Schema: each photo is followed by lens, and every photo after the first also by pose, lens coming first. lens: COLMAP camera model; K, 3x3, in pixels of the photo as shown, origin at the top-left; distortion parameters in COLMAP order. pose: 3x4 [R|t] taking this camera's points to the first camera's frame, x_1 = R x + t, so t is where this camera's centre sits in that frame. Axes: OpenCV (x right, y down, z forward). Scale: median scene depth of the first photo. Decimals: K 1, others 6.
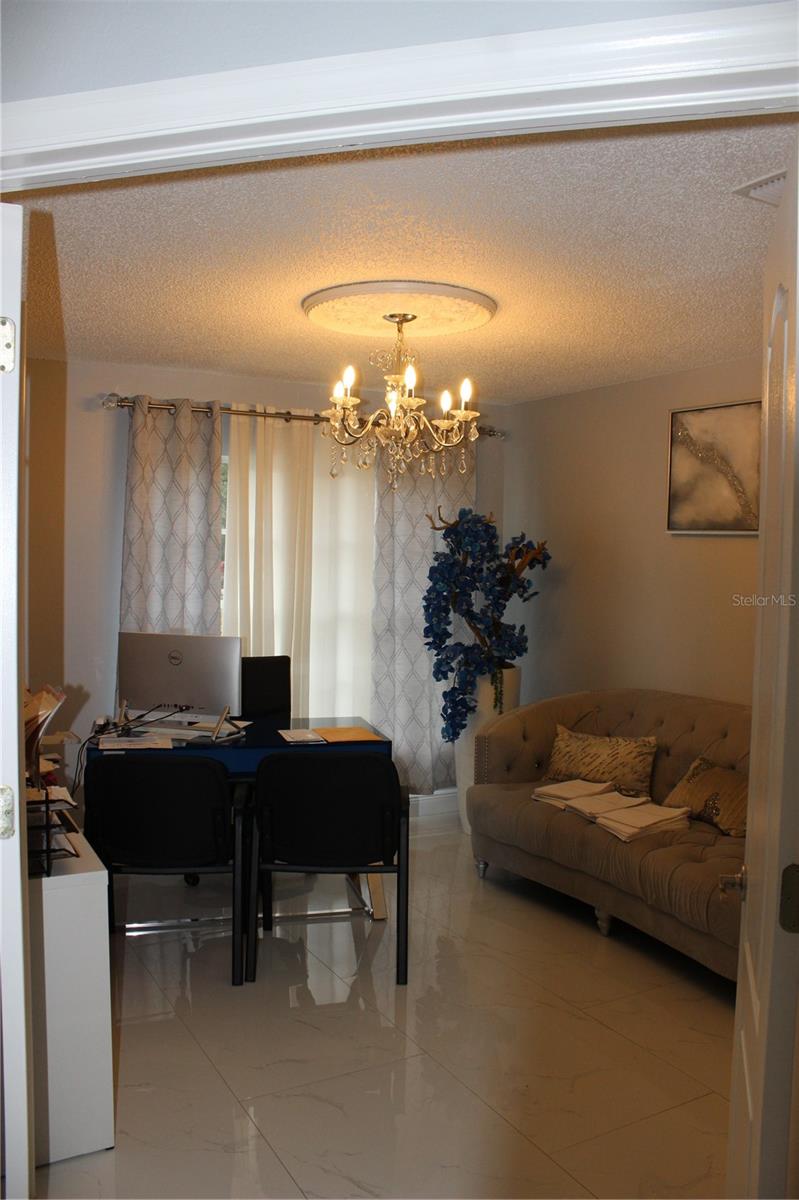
lens RADIAL K [[983.4, 0, 404.9], [0, 983.4, 601.7], [0, 0, 1]] dist [-0.170367, 0.150667]
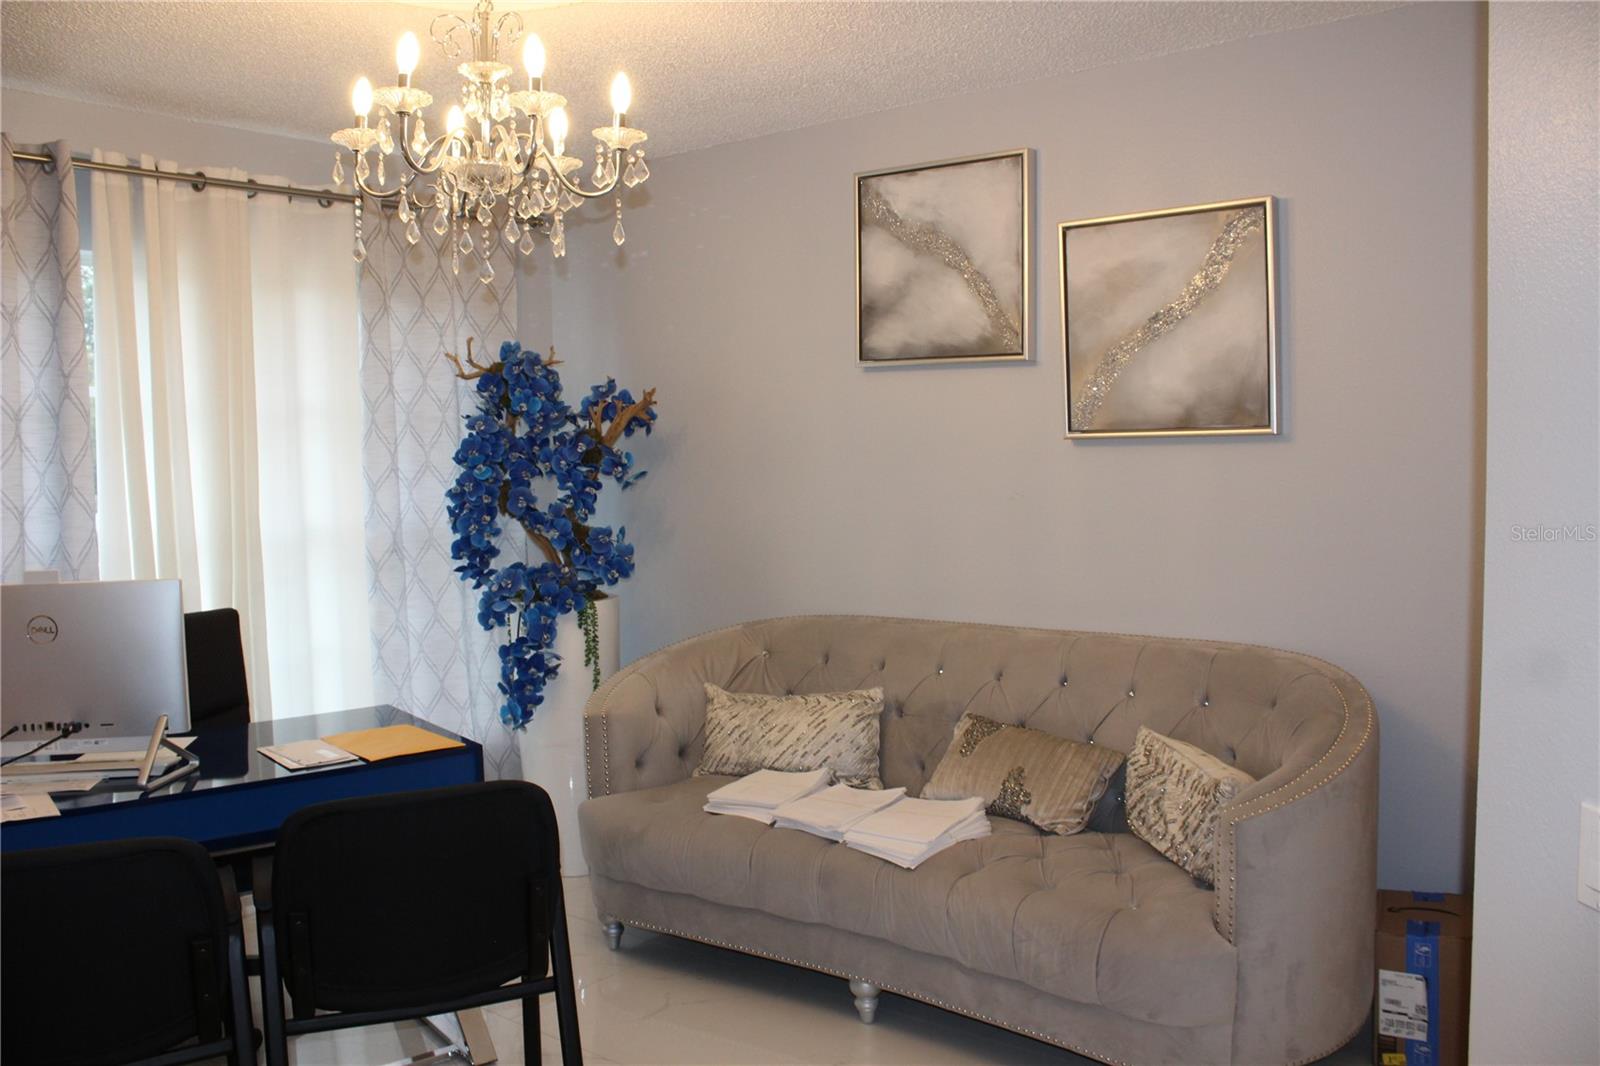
lens RADIAL K [[1311.1, 0, 777.3], [0, 1311.1, 540.9], [0, 0, 1]] dist [-0.170367, 0.150667]
pose [[0.927481, -0.066516, 0.367906, -0.092704], [0.056657, 0.997687, 0.037548, 0.007173], [-0.369553, -0.013981, 0.929105, 0.202970]]
